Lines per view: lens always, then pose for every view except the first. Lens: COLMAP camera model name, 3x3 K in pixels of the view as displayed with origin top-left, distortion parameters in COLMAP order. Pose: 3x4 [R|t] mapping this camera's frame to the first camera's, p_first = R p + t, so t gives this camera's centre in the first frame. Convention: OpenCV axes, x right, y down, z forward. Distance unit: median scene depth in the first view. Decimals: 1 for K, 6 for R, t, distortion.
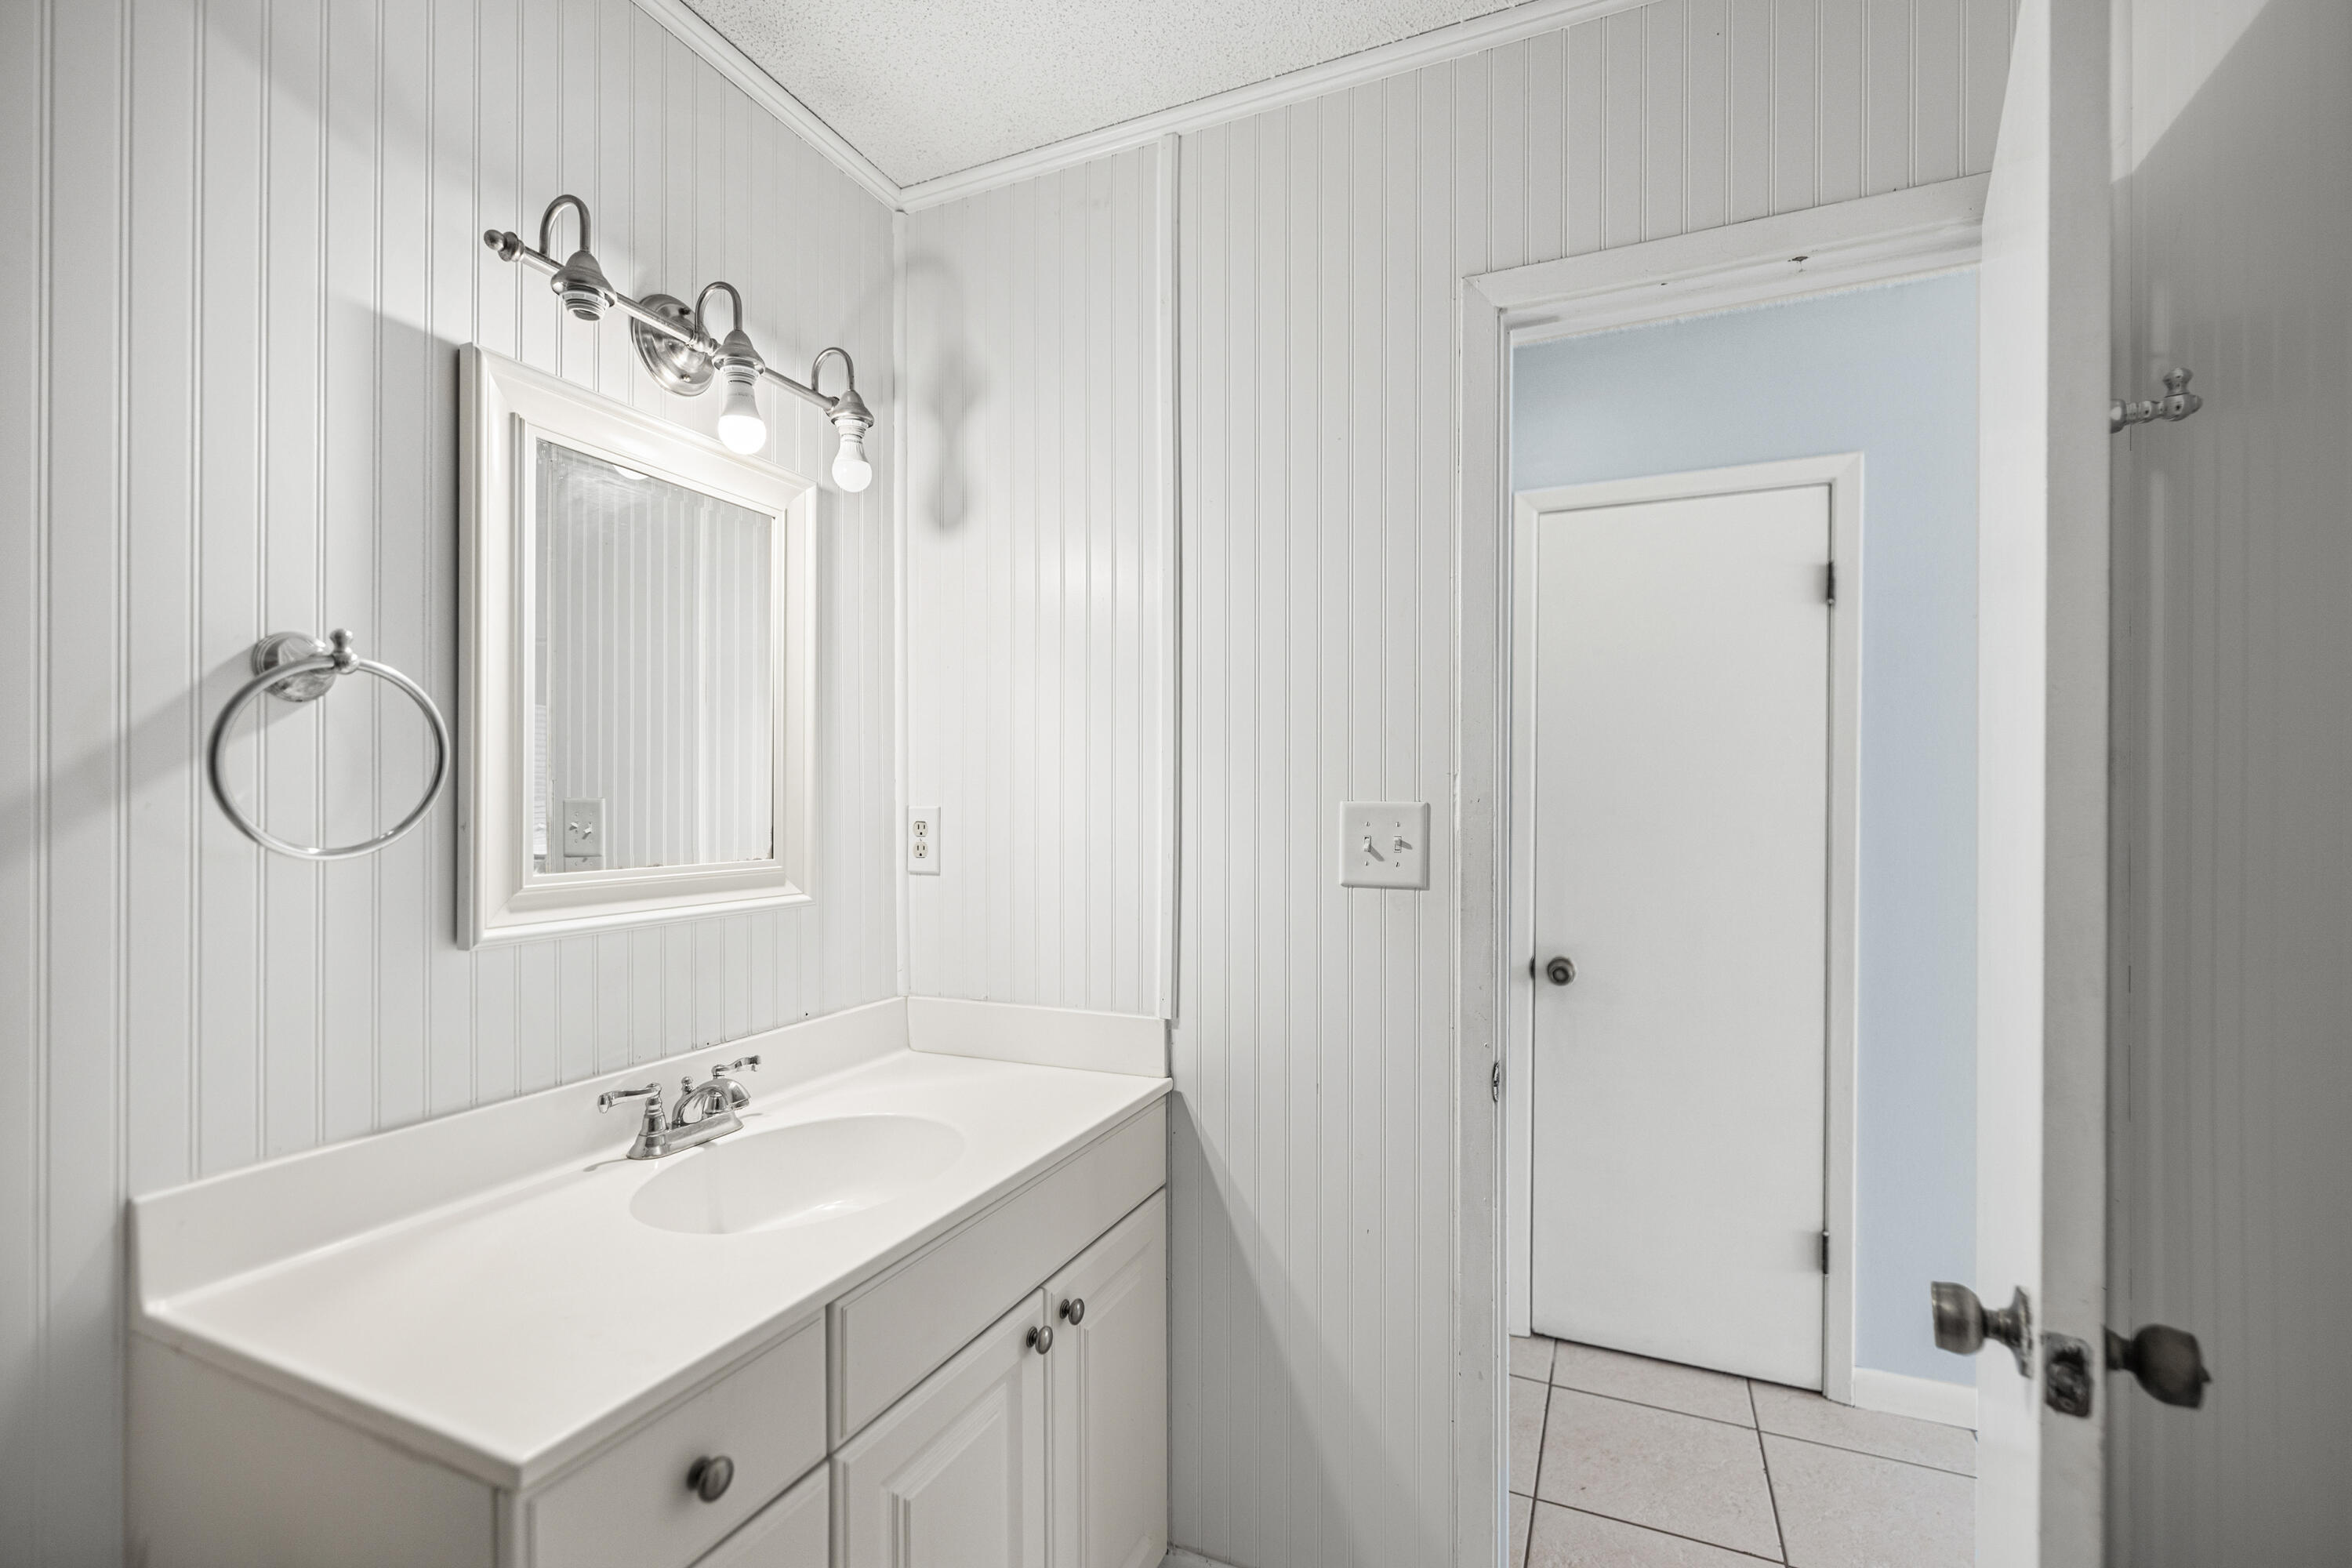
lens RADIAL K [[1017.6, 0, 1188.1], [0, 1017.6, 782.7], [0, 0, 1]] dist [-0.000177, -0.000165]
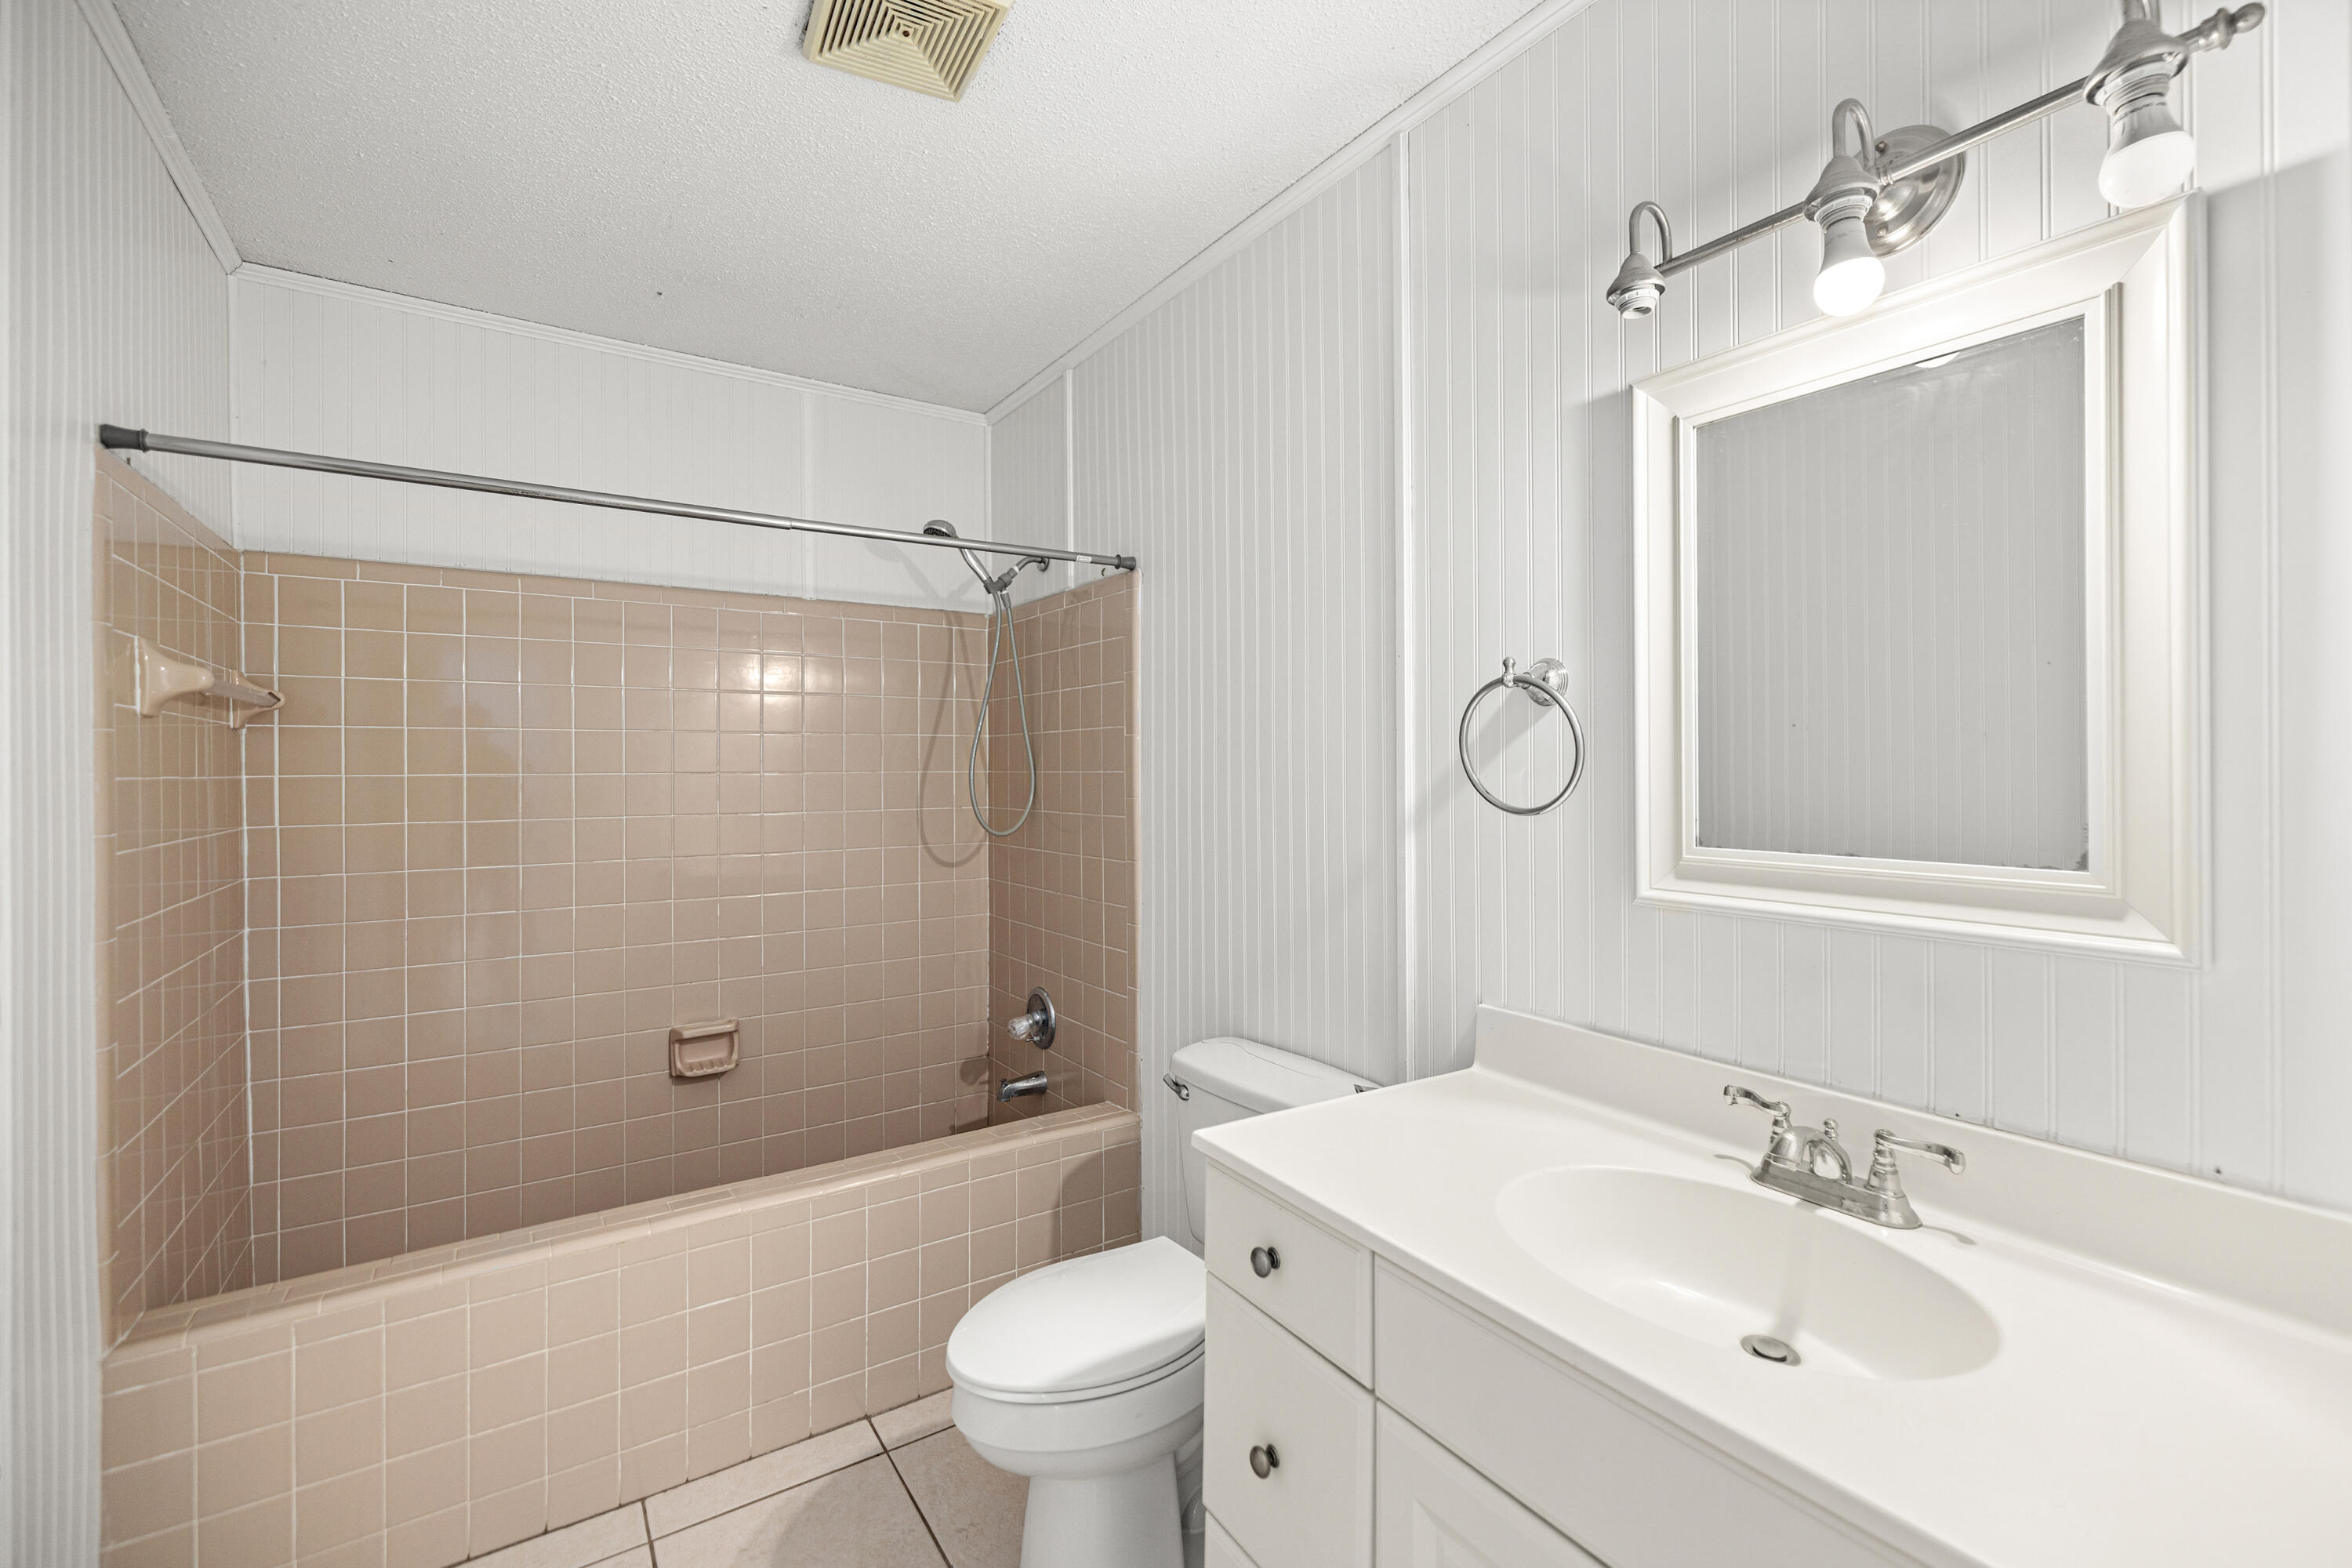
lens RADIAL K [[996.0, 0, 1170.0], [0, 996.0, 757.6], [0, 0, 1]] dist [-0.000681, -0.000340]
pose [[-0.537541, -0.016348, -0.843079, 0.486620], [0.008024, 0.999668, -0.024500, 0.020002], [0.843200, -0.019935, -0.537231, 1.056394]]
